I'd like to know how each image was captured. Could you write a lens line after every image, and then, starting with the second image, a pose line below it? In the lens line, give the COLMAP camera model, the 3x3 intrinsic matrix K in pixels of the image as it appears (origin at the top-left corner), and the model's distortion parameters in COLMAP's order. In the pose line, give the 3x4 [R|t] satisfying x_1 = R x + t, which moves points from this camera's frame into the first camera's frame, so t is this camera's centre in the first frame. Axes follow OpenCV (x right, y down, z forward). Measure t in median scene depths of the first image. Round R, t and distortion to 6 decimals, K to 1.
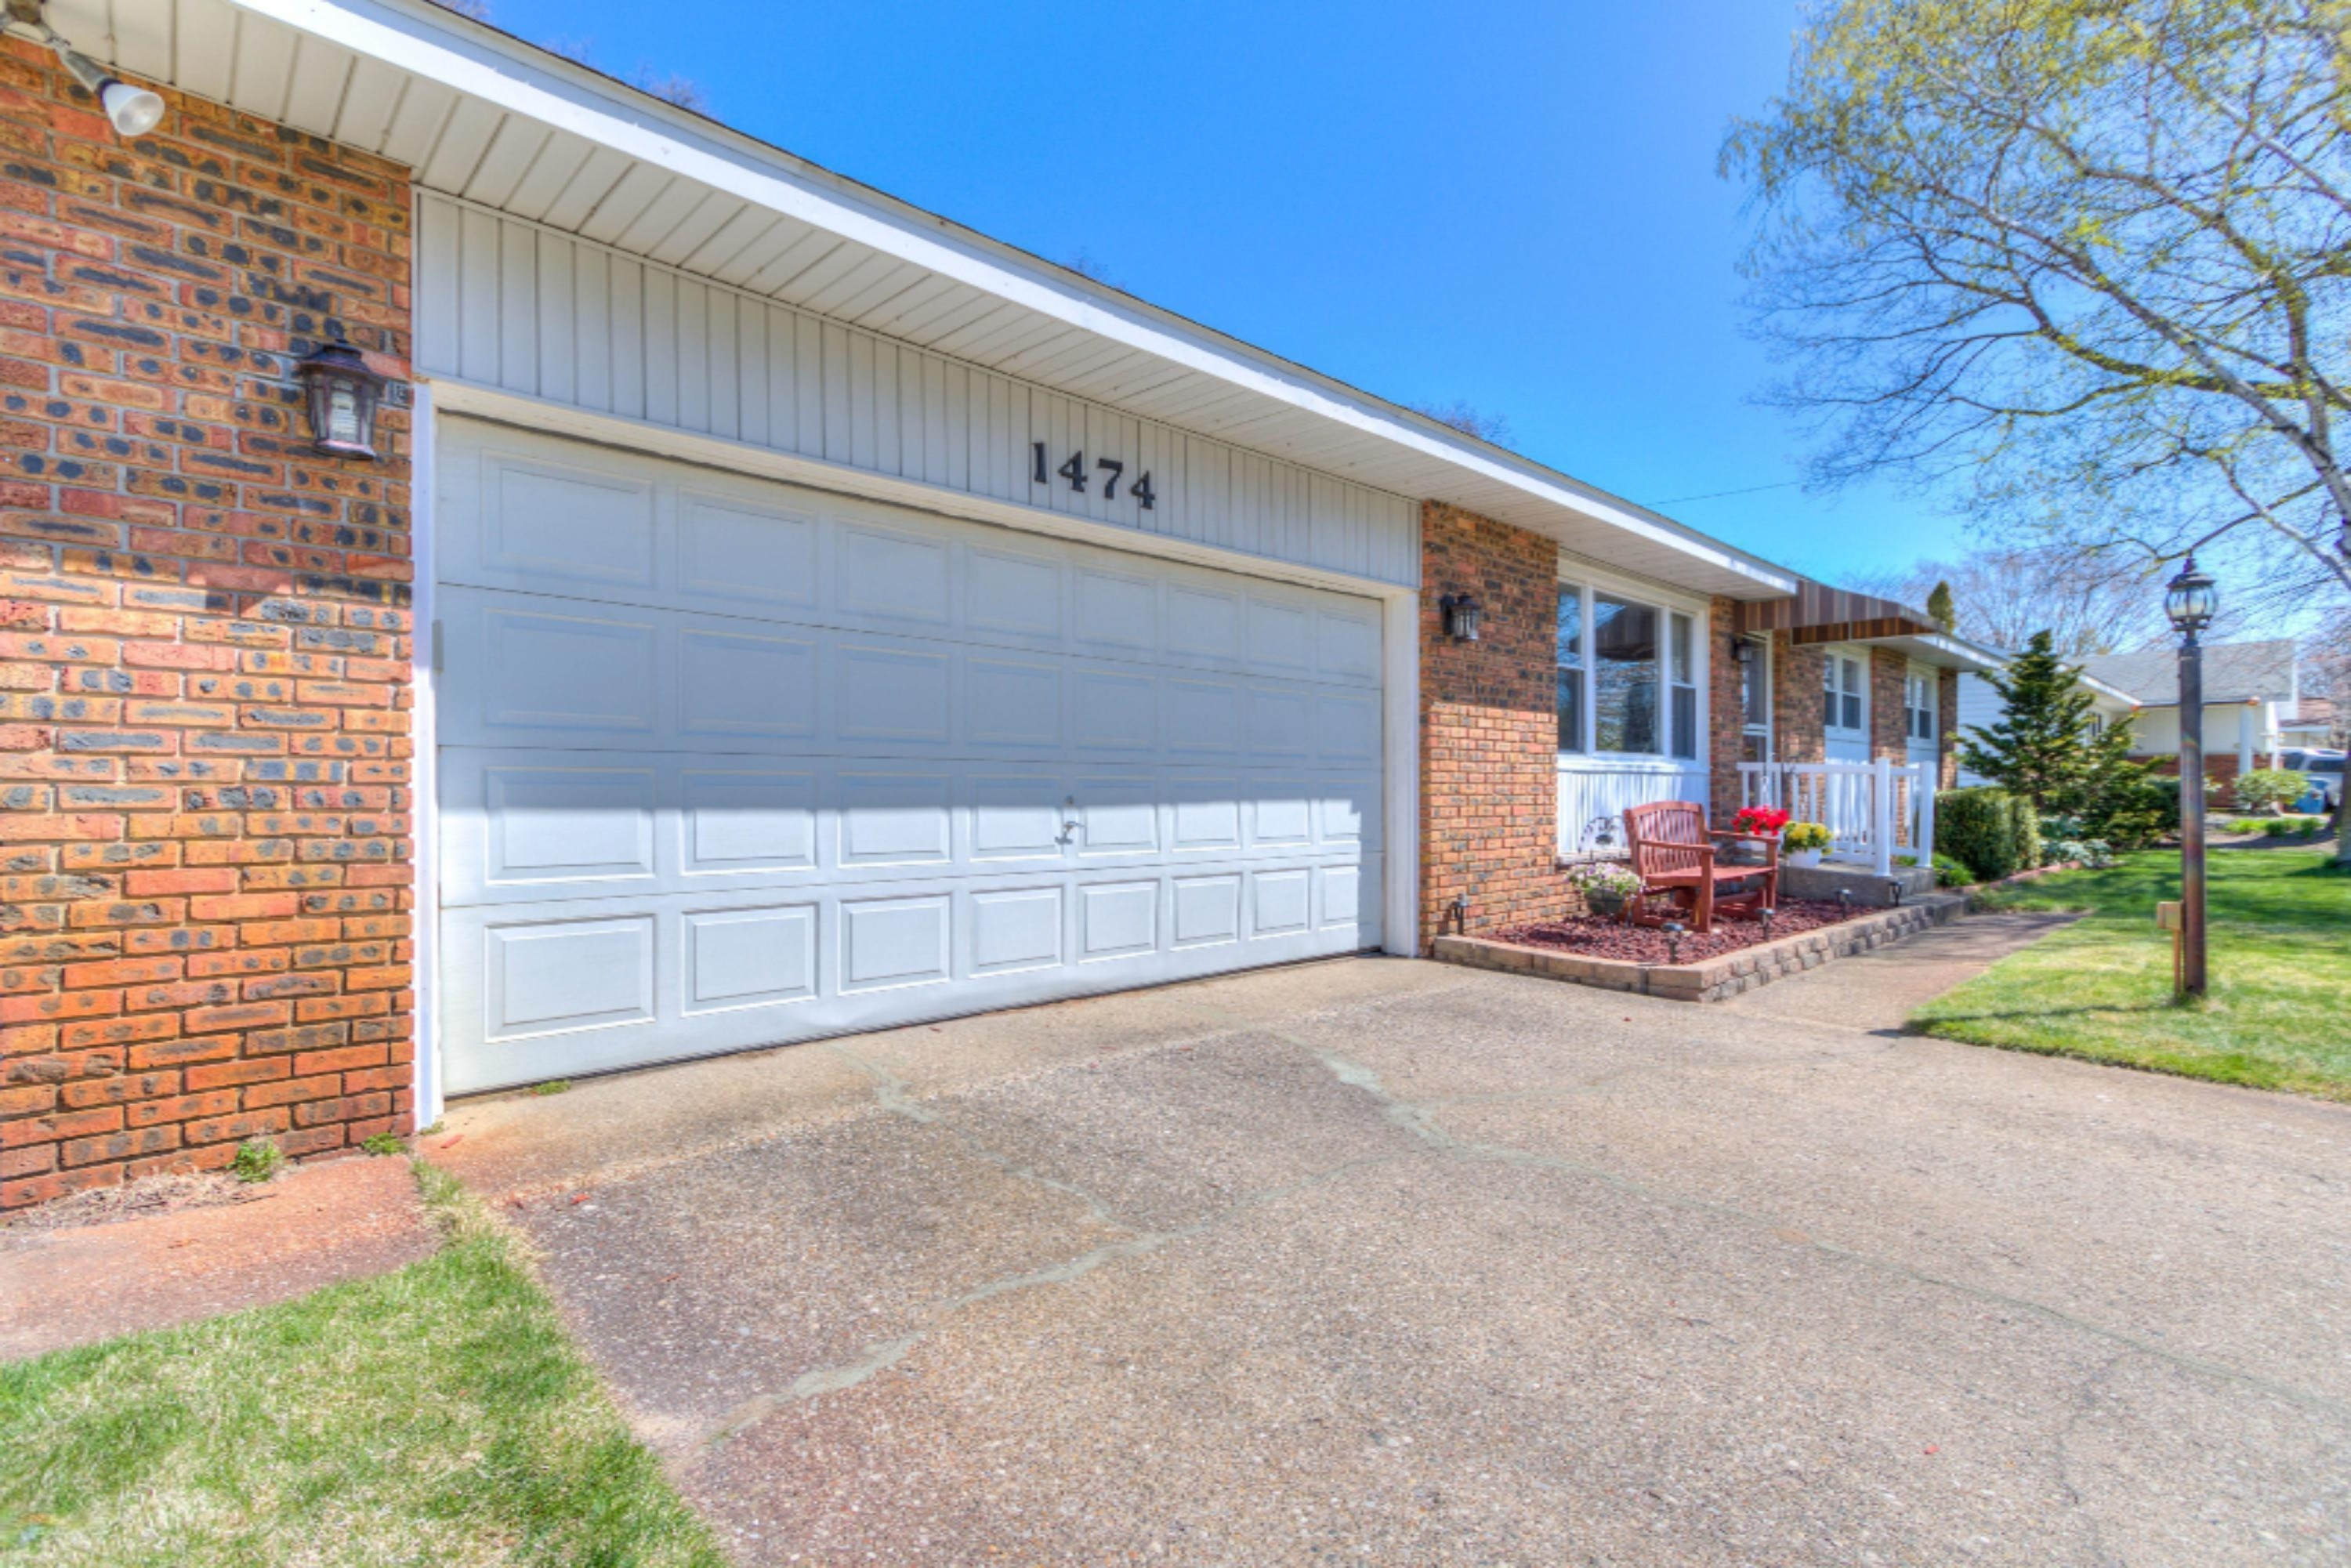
lens RADIAL K [[1070.3, 0, 1164.6], [0, 1070.3, 791.5], [0, 0, 1]] dist [-0.001115, 0.000876]
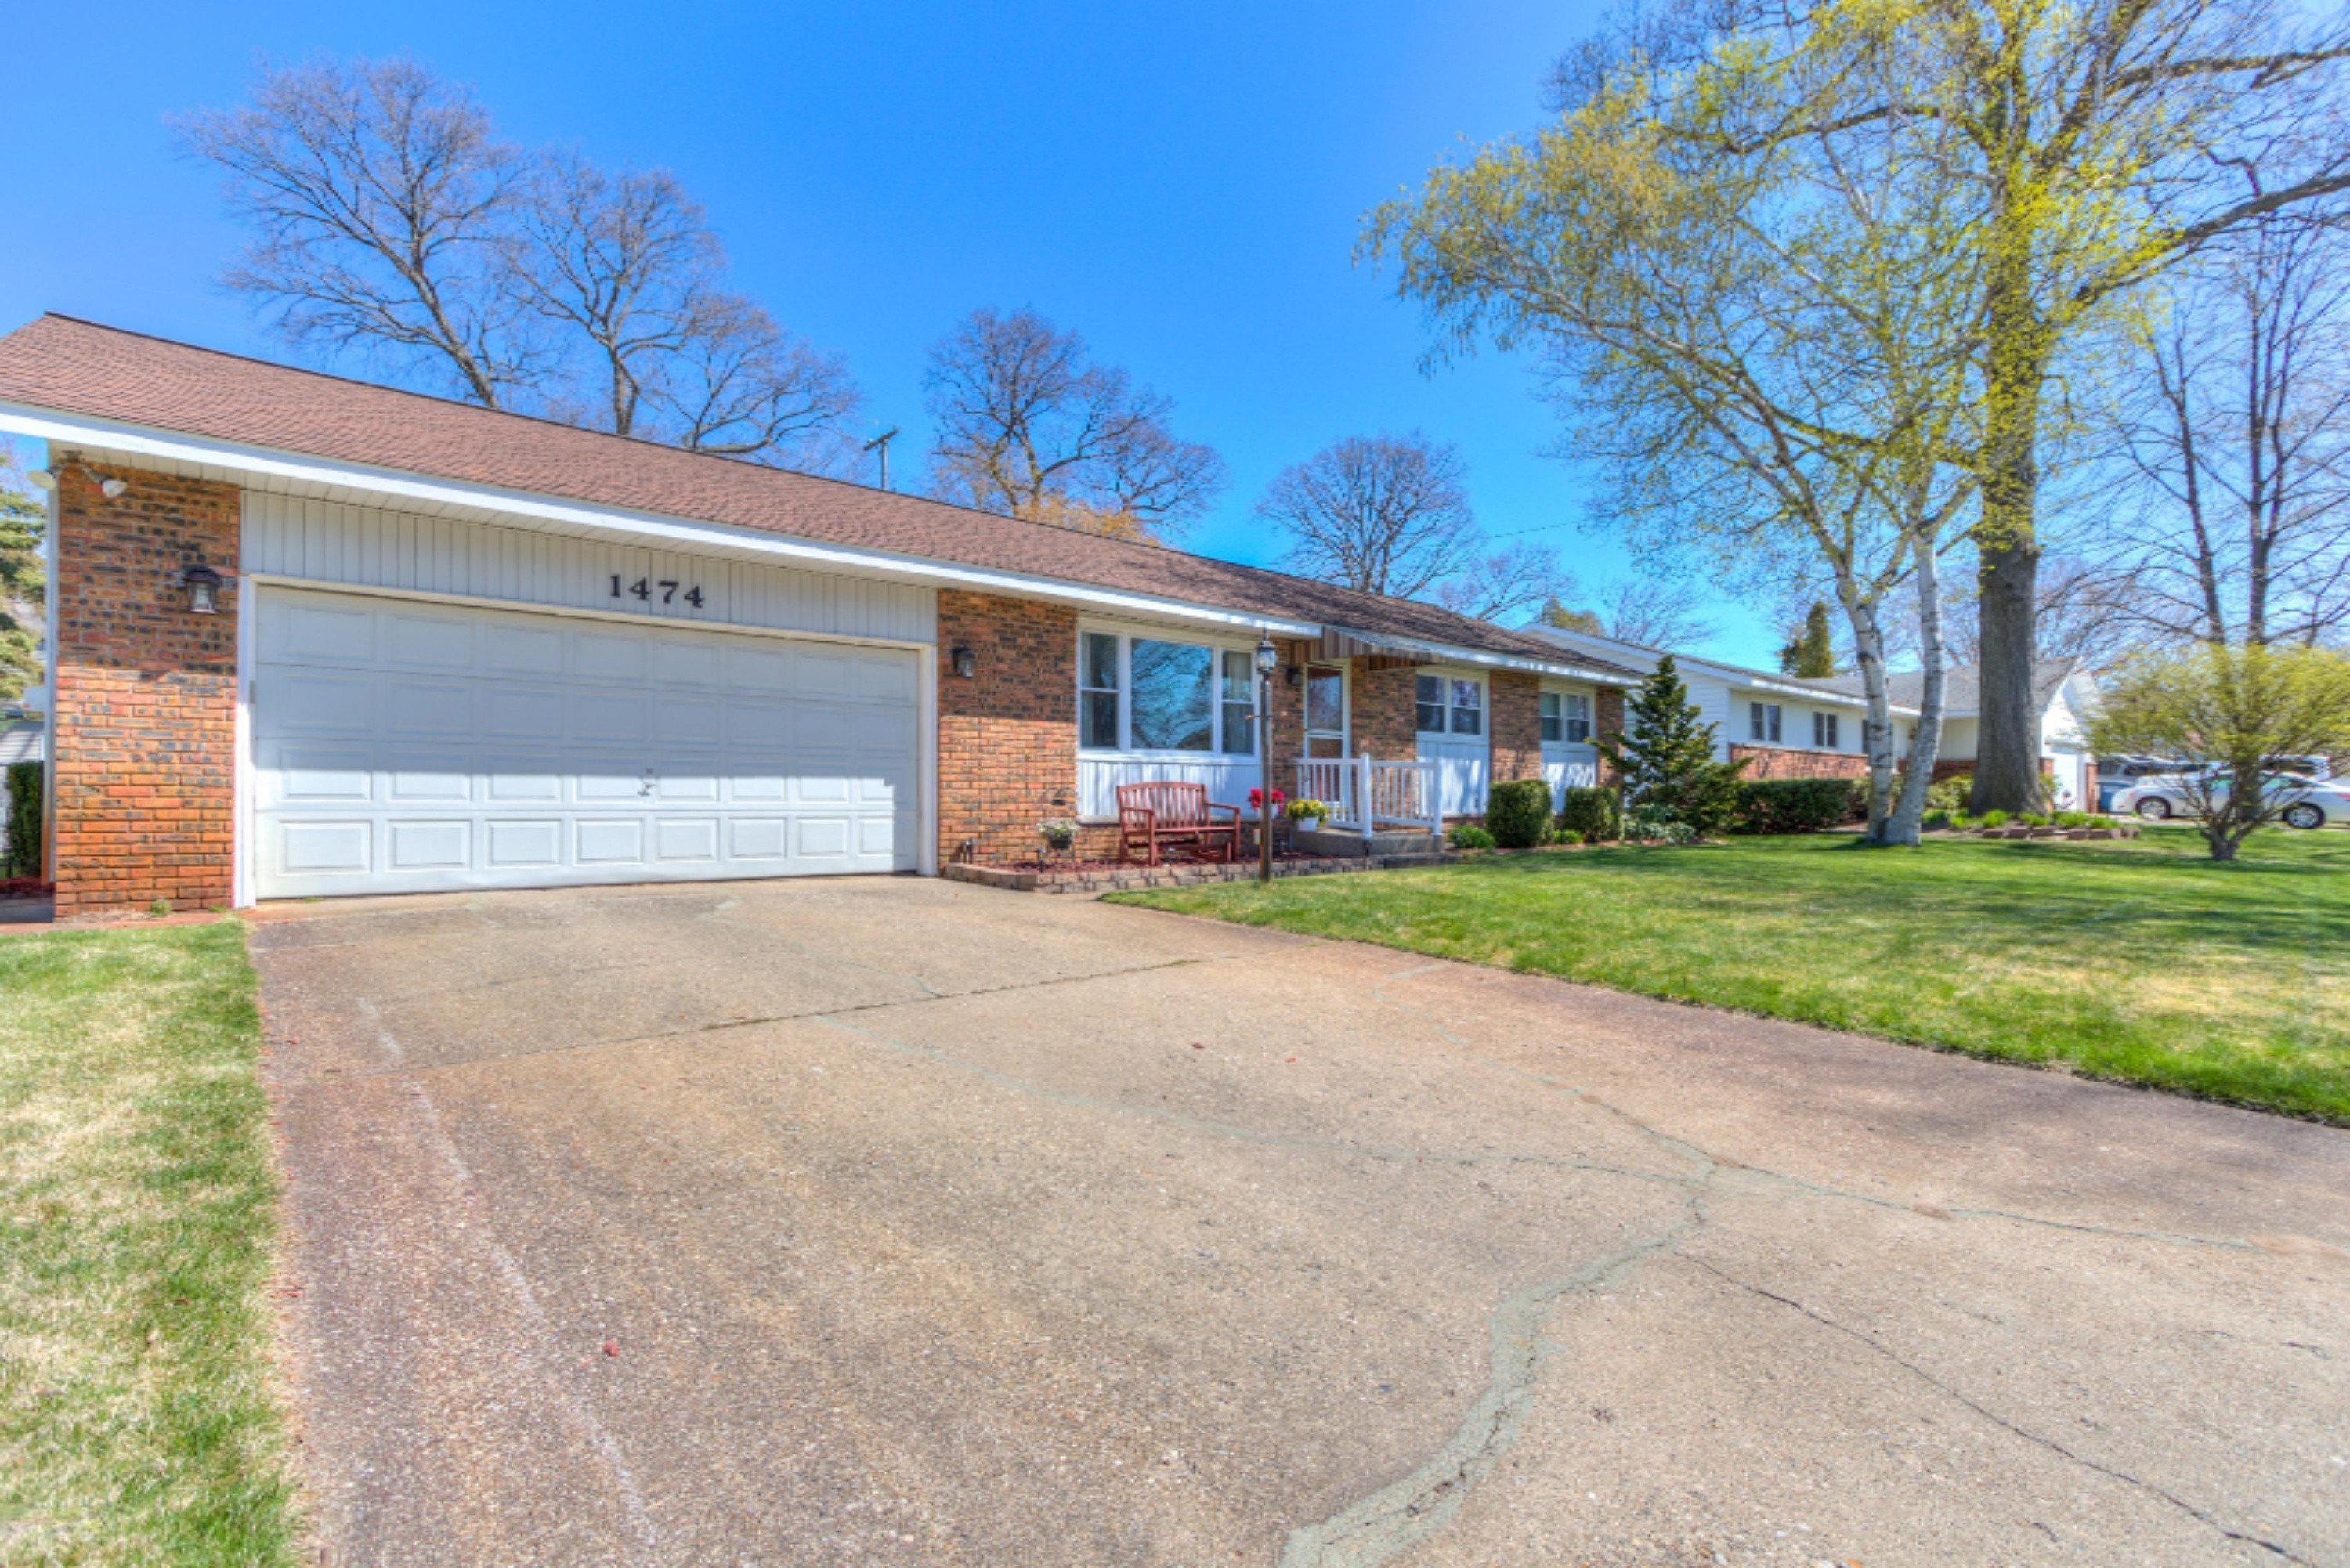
lens RADIAL K [[1064.2, 0, 1171.8], [0, 1064.2, 781.8], [0, 0, 1]] dist [-0.000024, 0.000429]
pose [[0.999699, -0.000392, -0.024533, 1.372322], [-0.000083, 0.999813, -0.019335, 0.099732], [0.024536, 0.019331, 0.999512, -1.238693]]
